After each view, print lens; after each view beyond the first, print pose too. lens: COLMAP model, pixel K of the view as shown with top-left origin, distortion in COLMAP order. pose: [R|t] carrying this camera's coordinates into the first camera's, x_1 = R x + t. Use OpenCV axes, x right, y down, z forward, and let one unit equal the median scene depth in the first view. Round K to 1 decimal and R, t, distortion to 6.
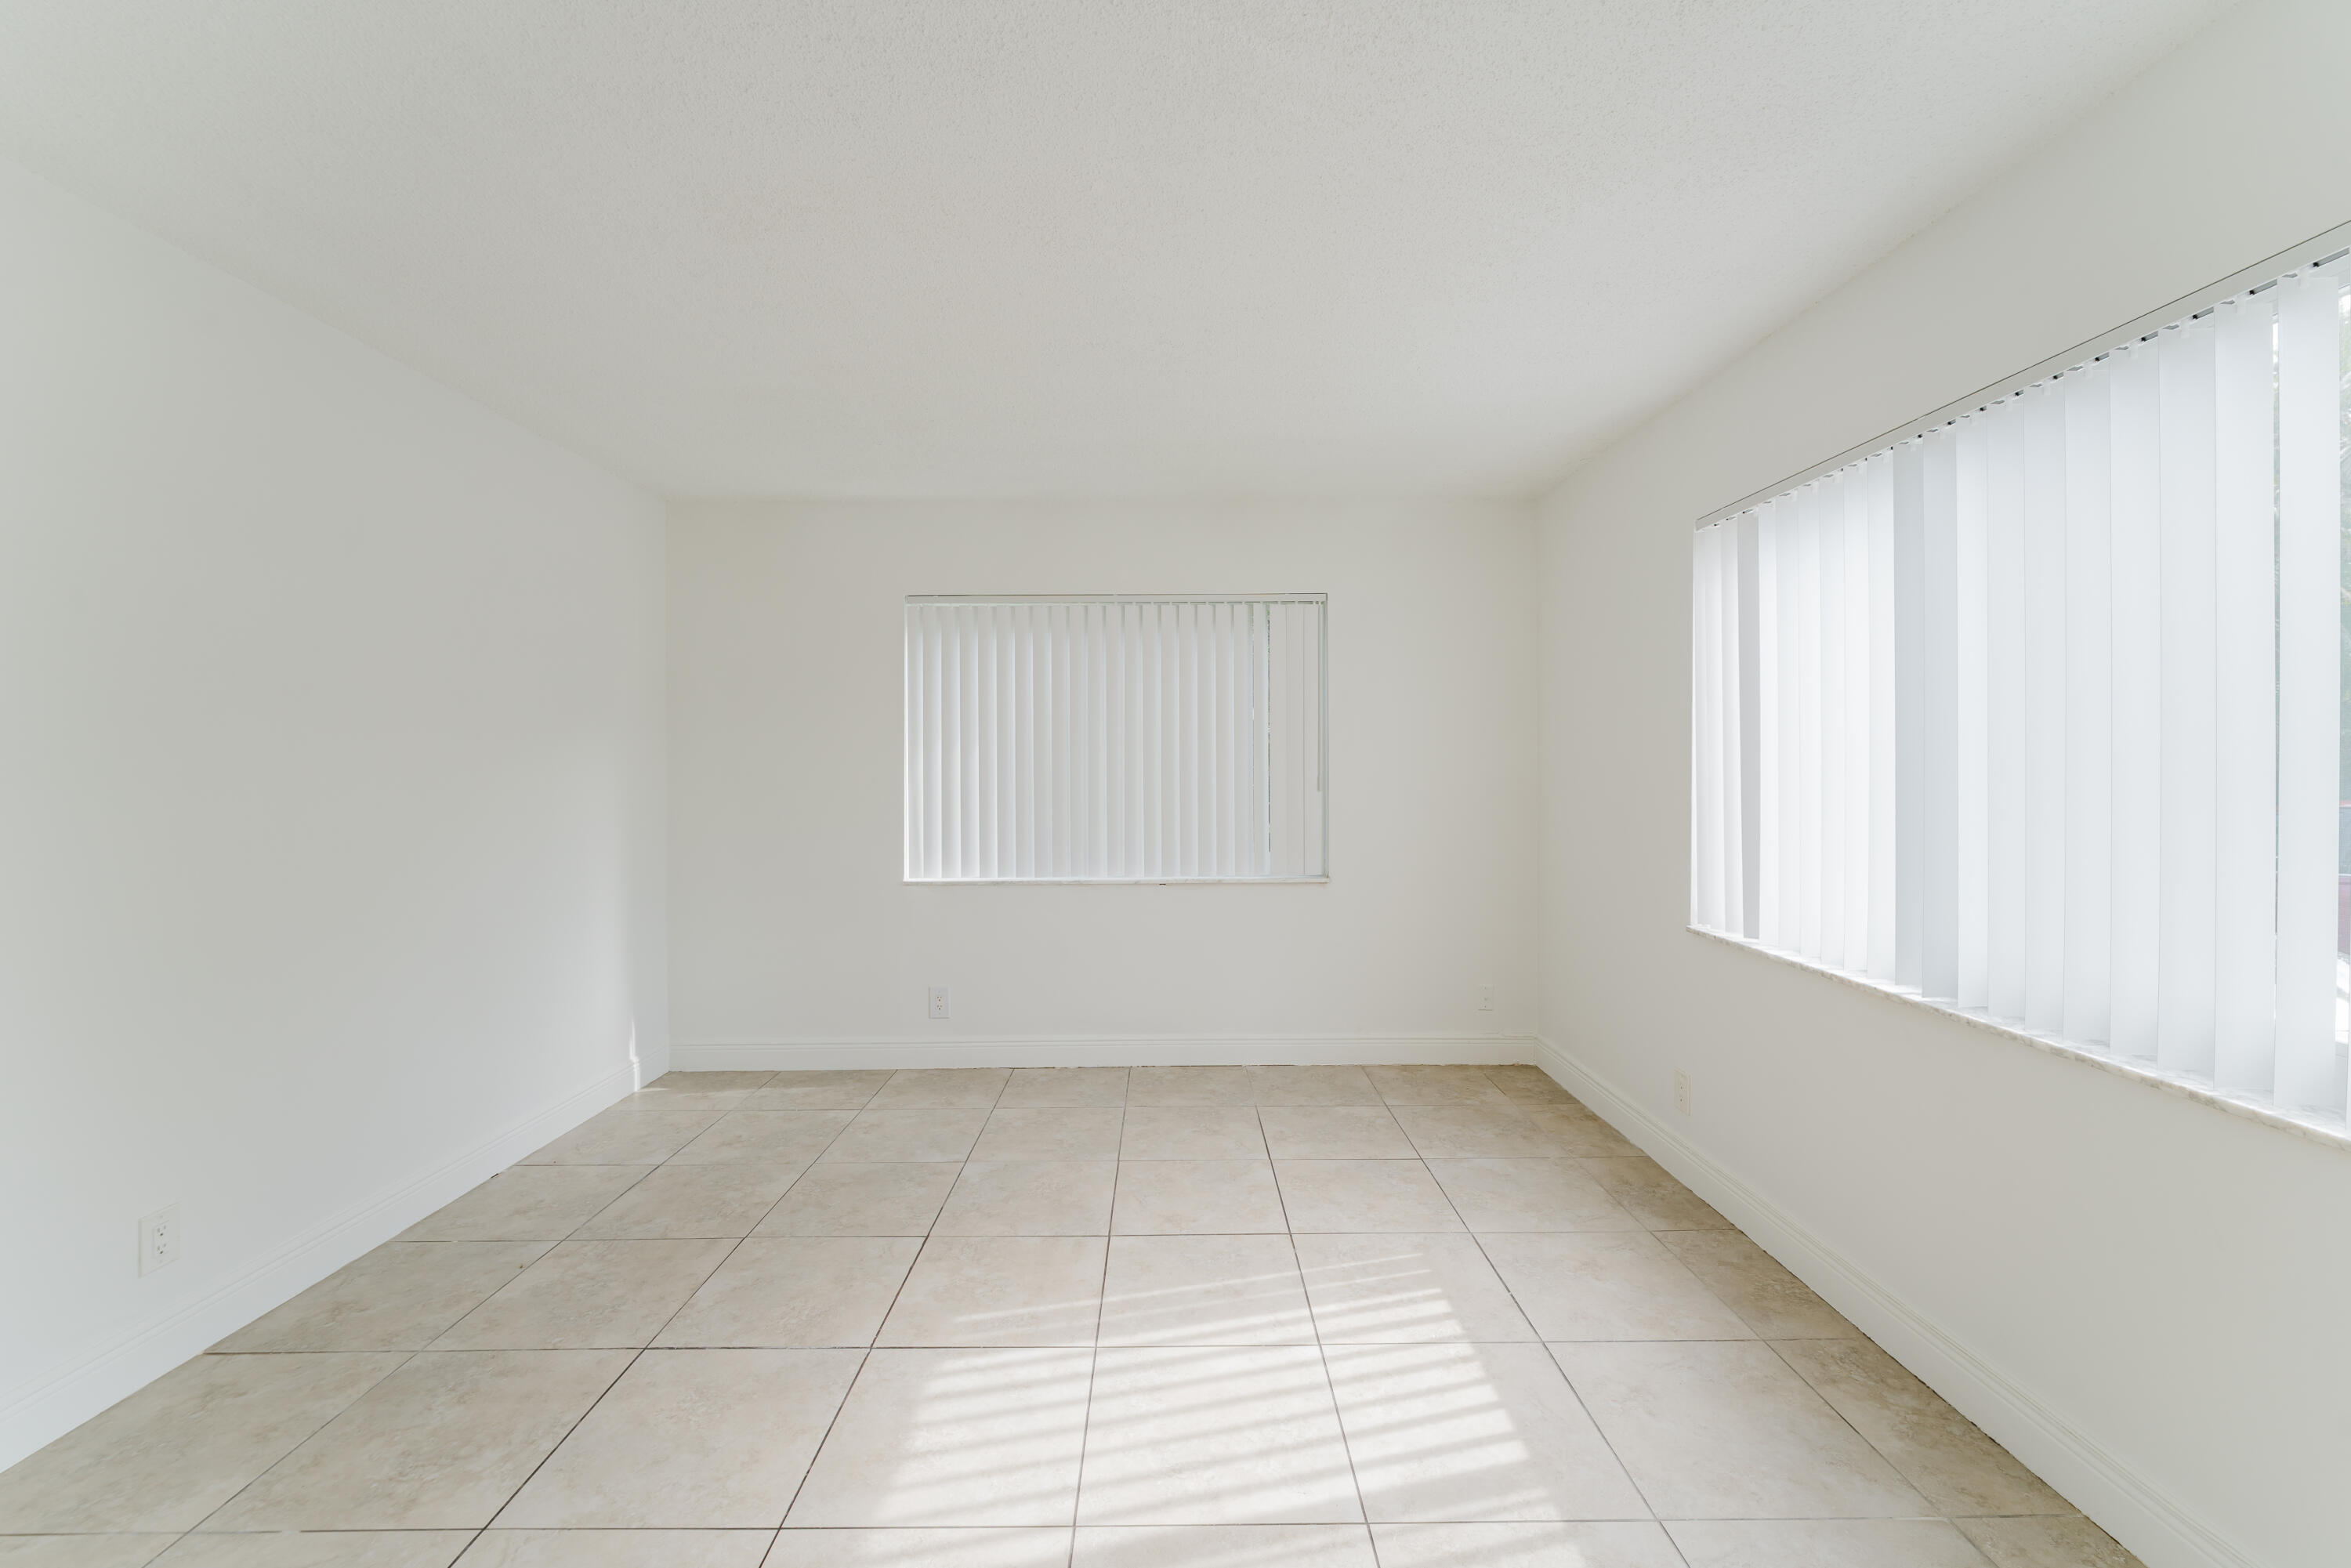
lens RADIAL K [[950.4, 0, 1175.2], [0, 950.4, 785.6], [0, 0, 1]] dist [-0.003767, -0.000266]
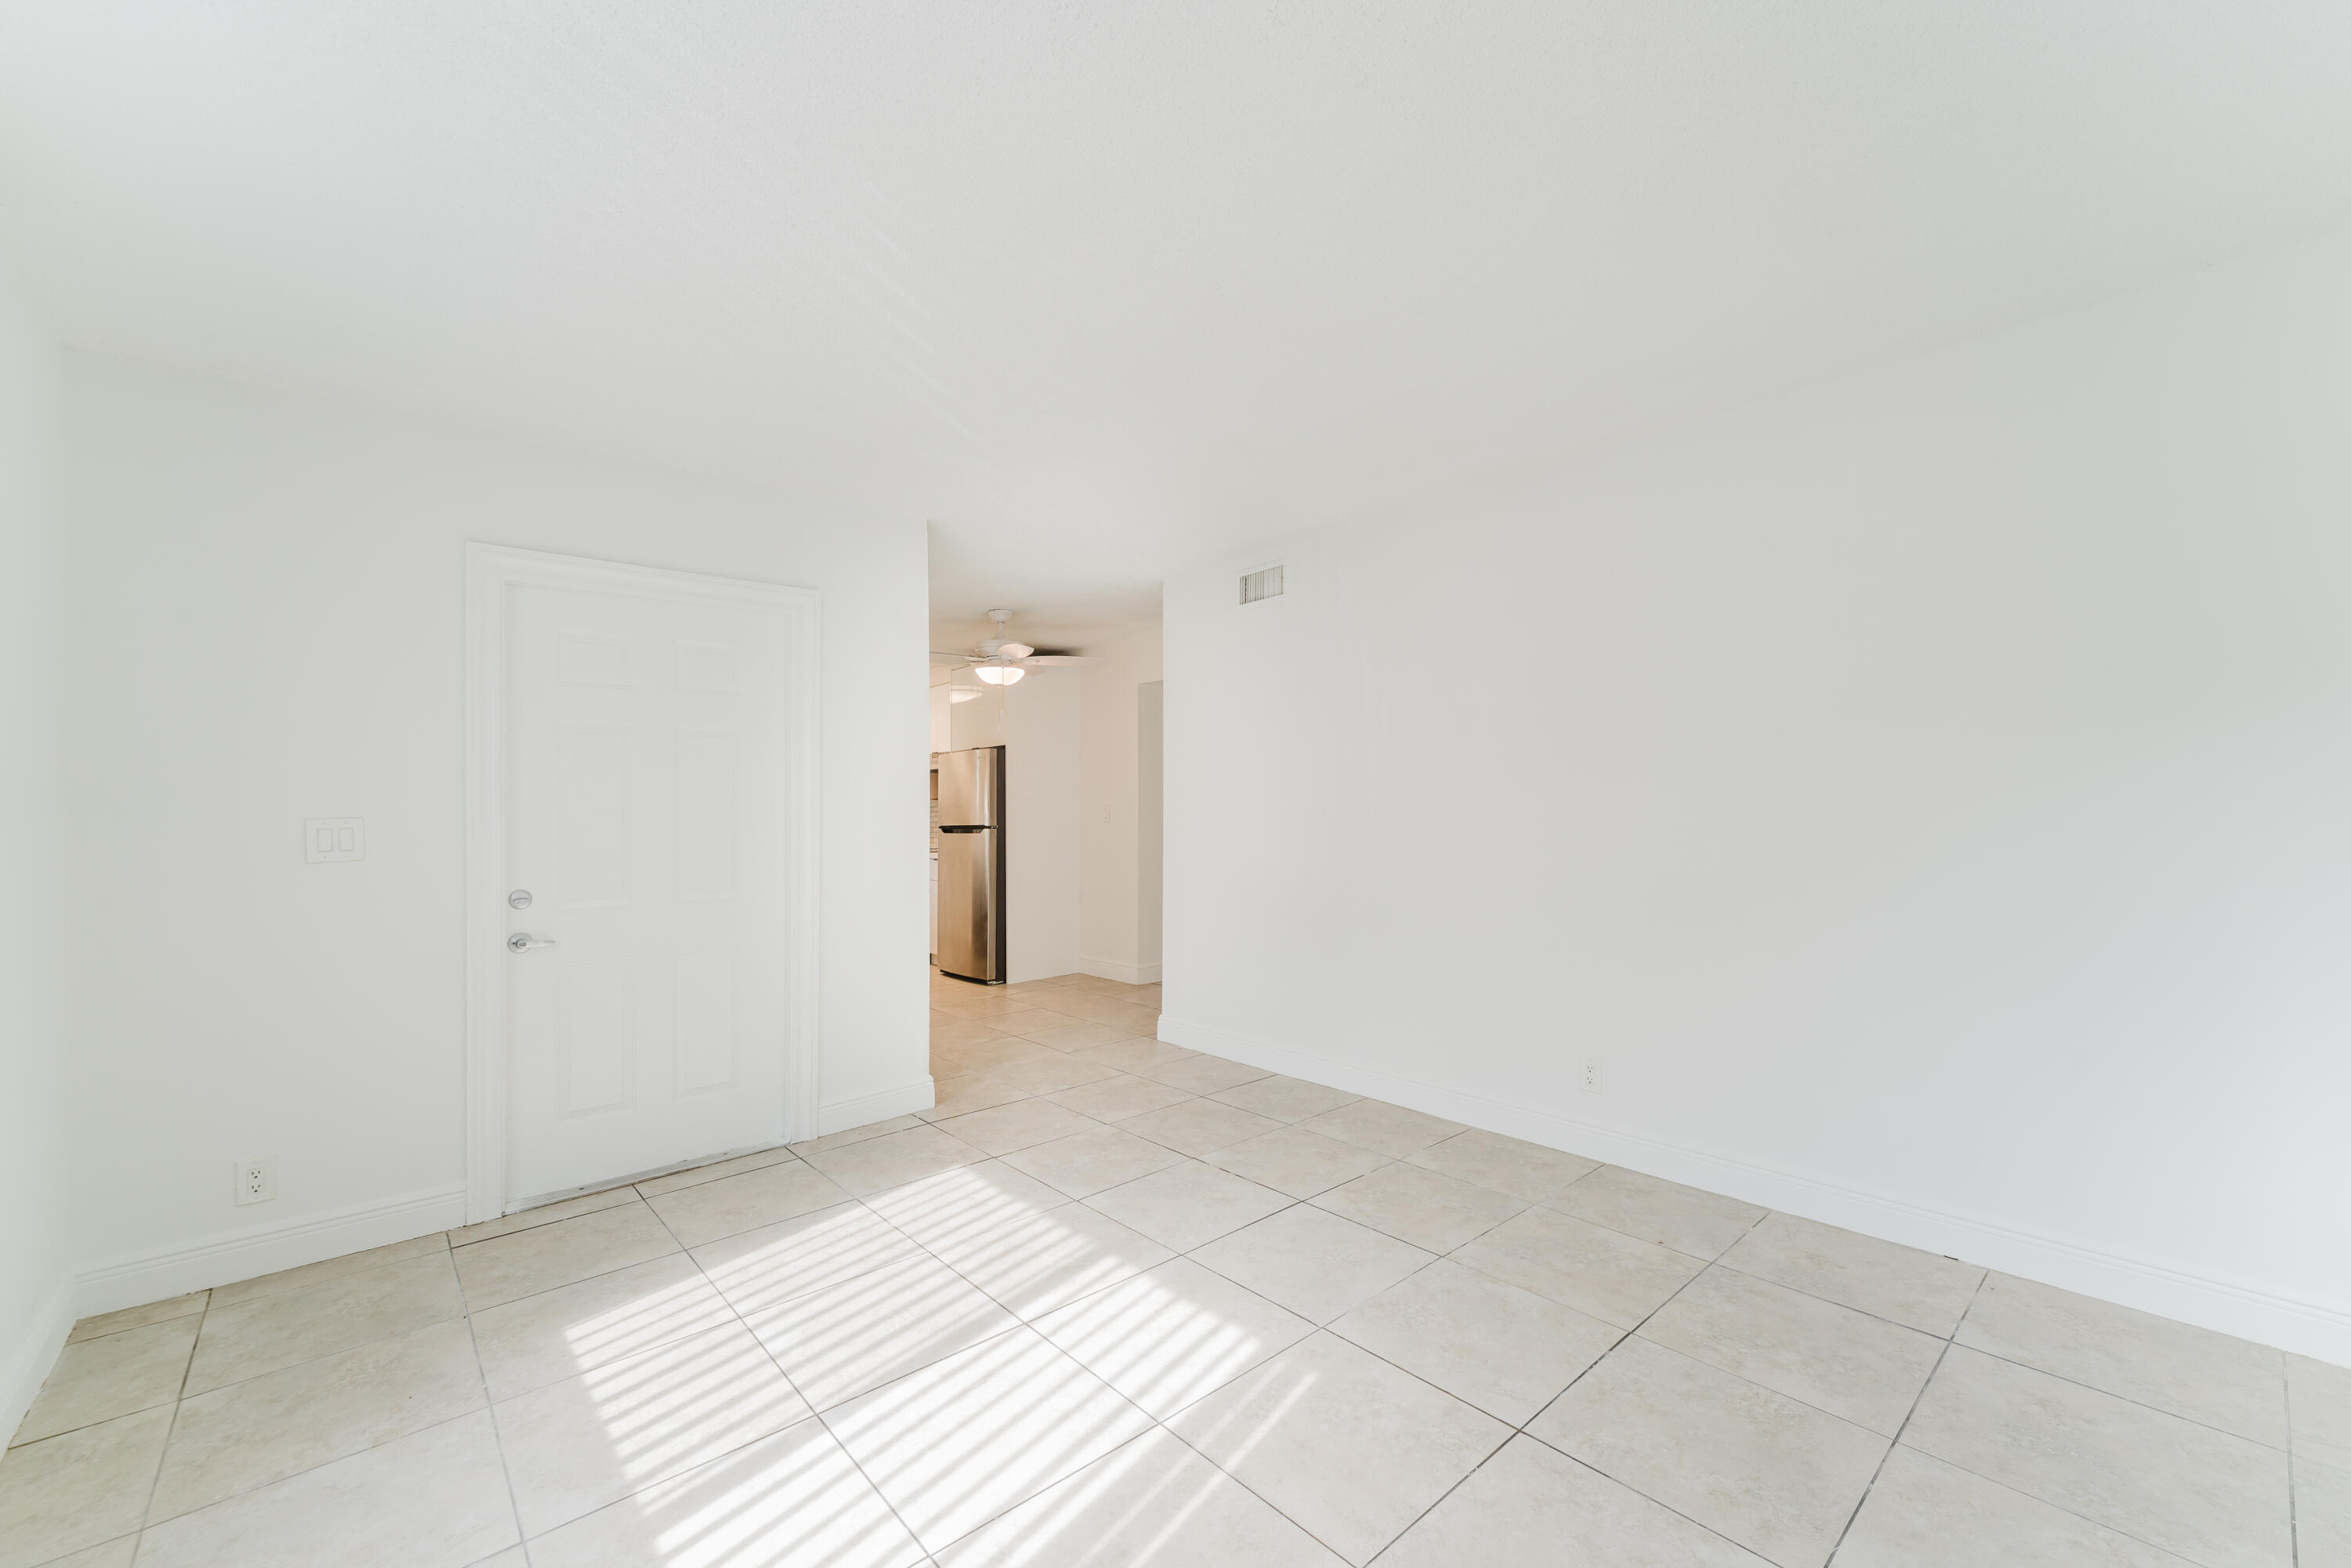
lens RADIAL K [[950.4, 0, 1175.1], [0, 950.4, 783.8], [0, 0, 1]] dist [-0.003767, -0.000266]
pose [[-0.760537, 0.000686, -0.649295, 0.554731], [0.005127, 0.999975, -0.004949, -0.009083], [0.649275, -0.007093, -0.760521, 1.928751]]
